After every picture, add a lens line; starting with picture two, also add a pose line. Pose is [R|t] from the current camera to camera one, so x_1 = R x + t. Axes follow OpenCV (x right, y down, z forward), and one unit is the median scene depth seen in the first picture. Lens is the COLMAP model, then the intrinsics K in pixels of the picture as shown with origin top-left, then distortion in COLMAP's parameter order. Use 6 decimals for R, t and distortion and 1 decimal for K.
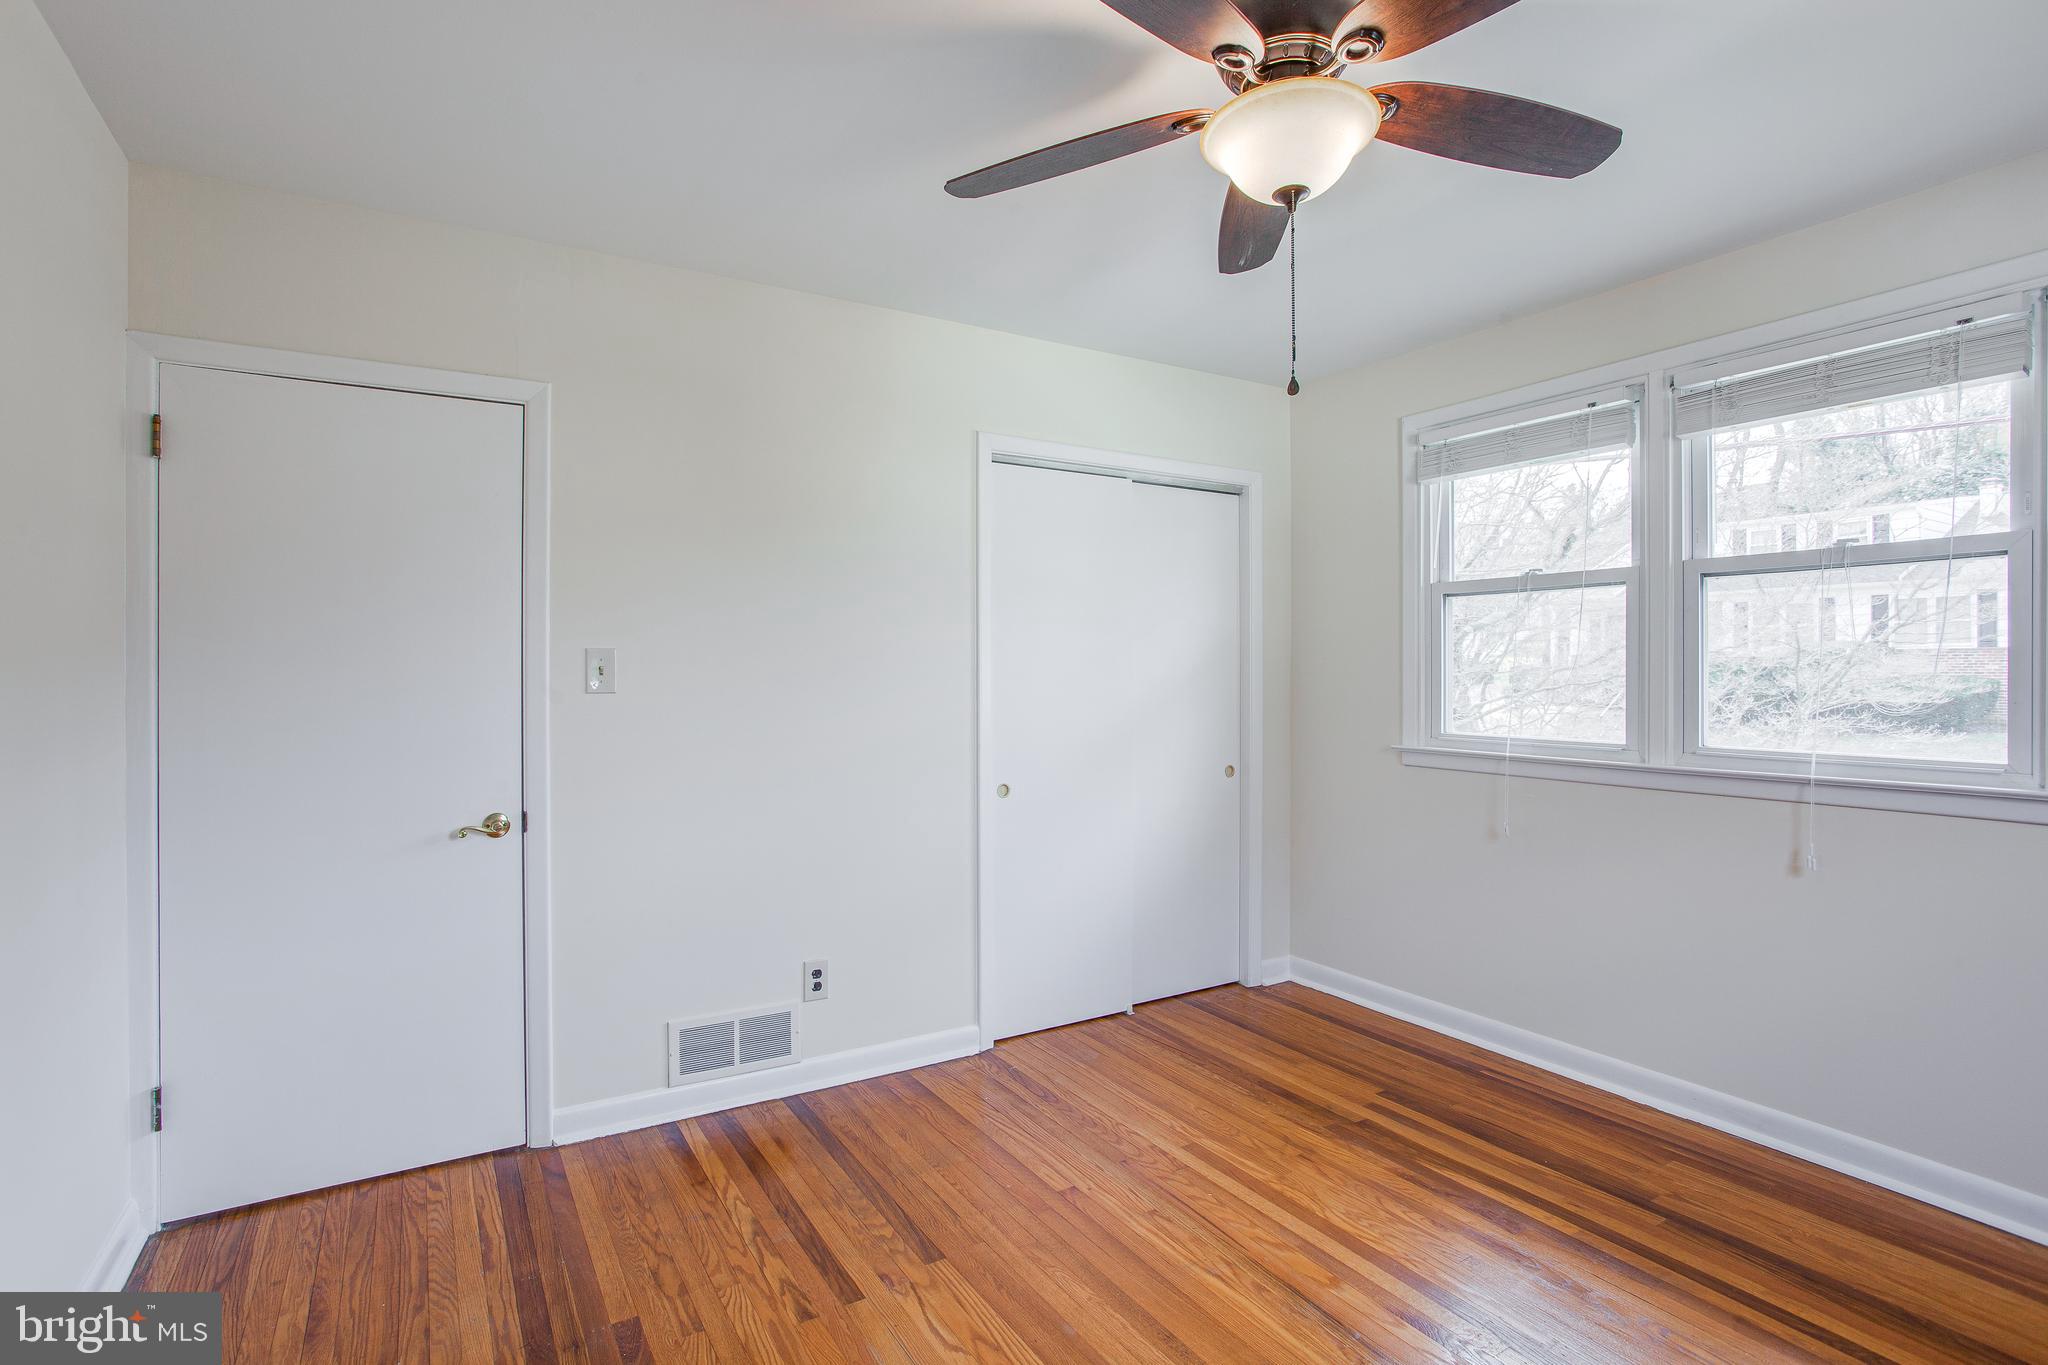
lens RADIAL K [[1003.6, 0, 1020.7], [0, 1003.6, 678.2], [0, 0, 1]] dist [-0.000508, 0.000500]
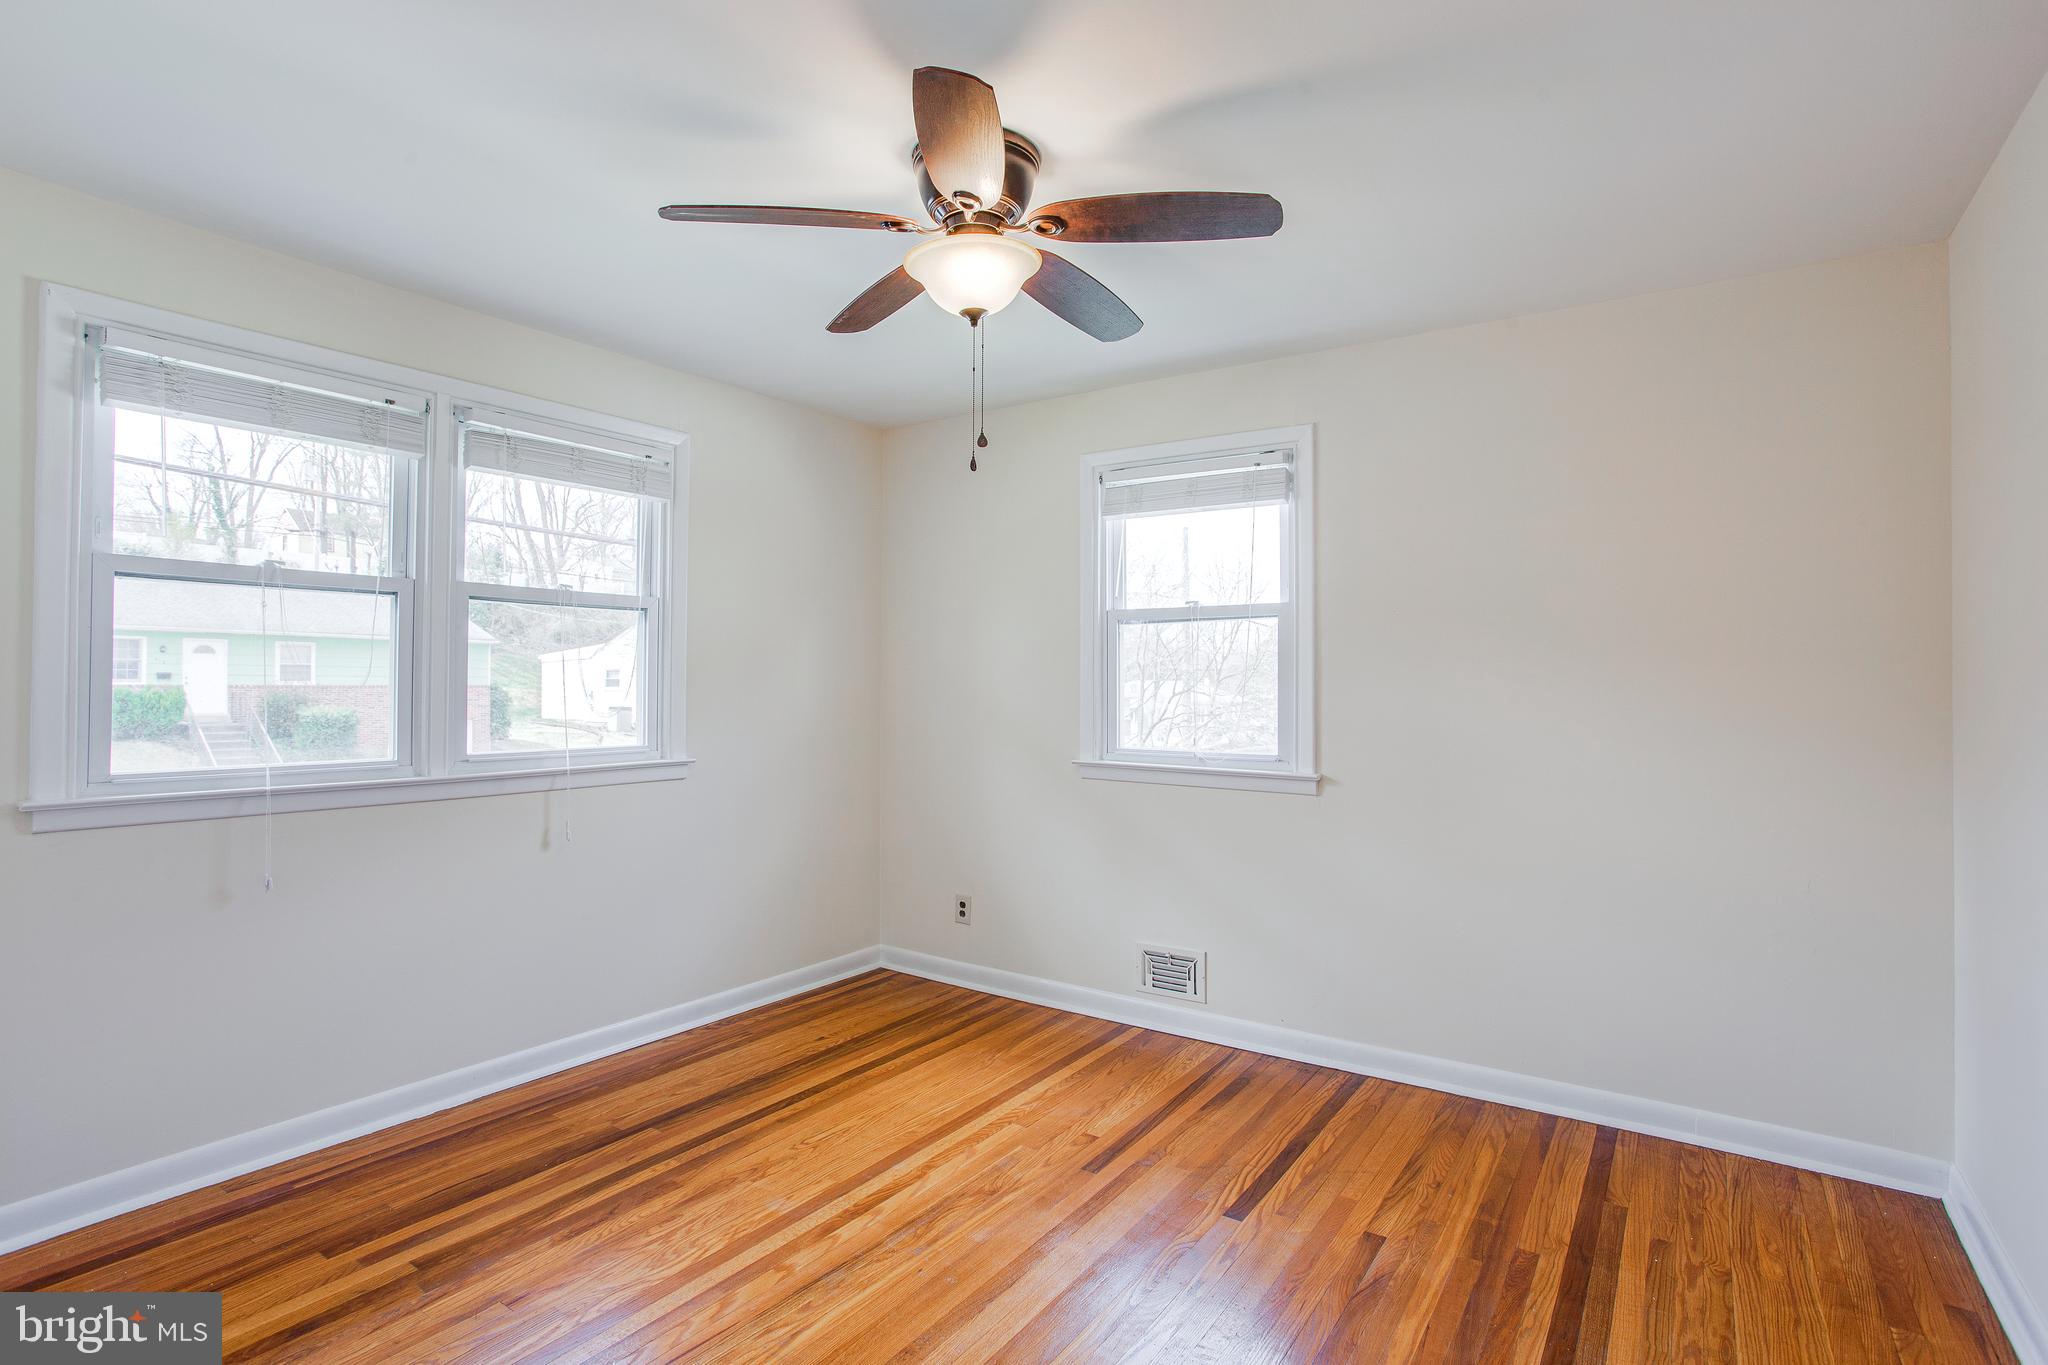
lens RADIAL K [[1003.6, 0, 1019.1], [0, 1003.6, 677.7], [0, 0, 1]] dist [-0.000508, 0.000500]
pose [[-0.384408, 0.006082, 0.923143, -0.584815], [0.002012, 0.999981, -0.005750, -0.008199], [-0.923161, -0.000353, -0.384413, 0.908530]]
